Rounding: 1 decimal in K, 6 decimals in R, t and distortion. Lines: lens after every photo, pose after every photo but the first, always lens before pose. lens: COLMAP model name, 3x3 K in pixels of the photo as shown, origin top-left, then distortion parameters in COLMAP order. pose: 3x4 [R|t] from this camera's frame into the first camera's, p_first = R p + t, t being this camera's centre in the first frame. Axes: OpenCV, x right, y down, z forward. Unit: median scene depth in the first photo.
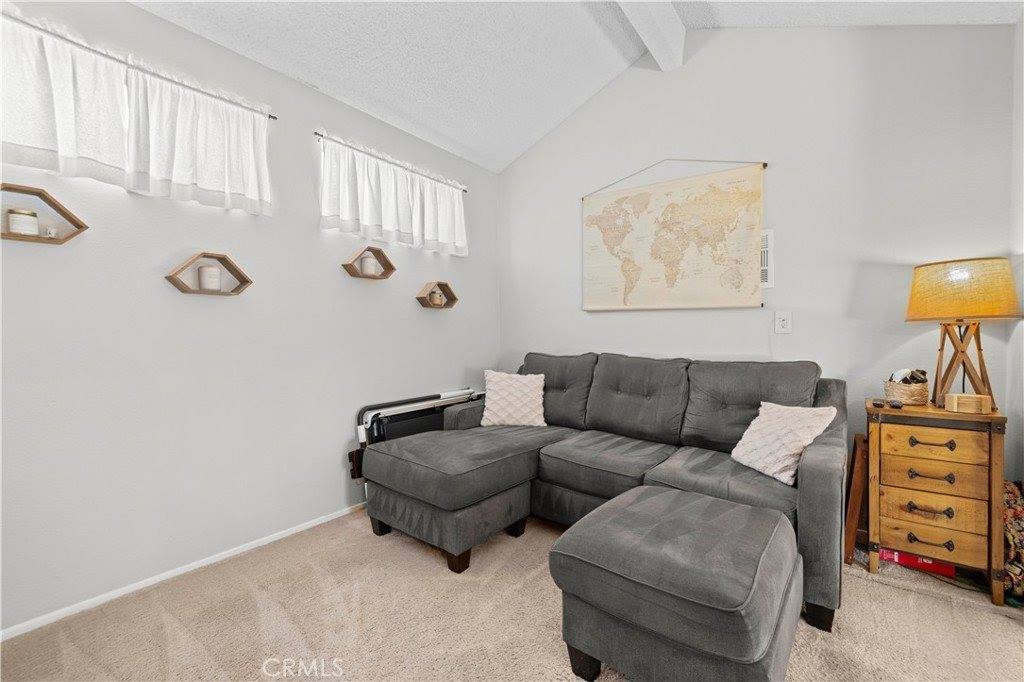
lens RADIAL K [[437.5, 0, 513.6], [0, 437.5, 343.2], [0, 0, 1]] dist [0.004997, -0.000193]
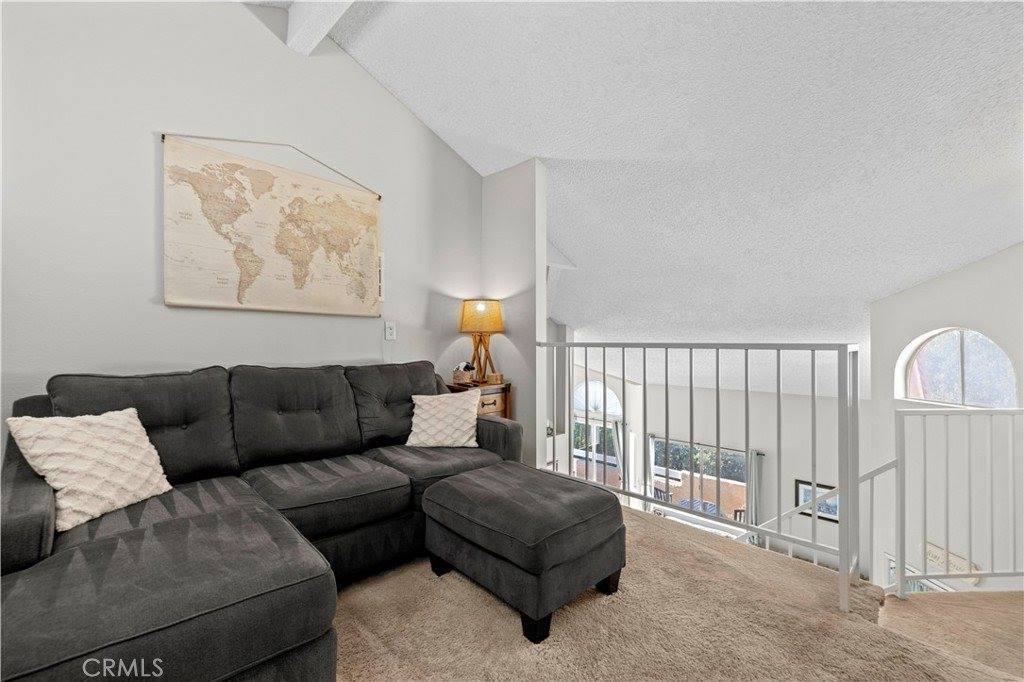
lens RADIAL K [[437.5, 0, 514.1], [0, 437.5, 338.6], [0, 0, 1]] dist [0.004997, -0.000193]
pose [[0.124285, 0.001193, 0.992246, -0.497285], [0.013655, 0.999903, -0.002912, -0.015454], [-0.992153, 0.013911, 0.124256, 0.449082]]
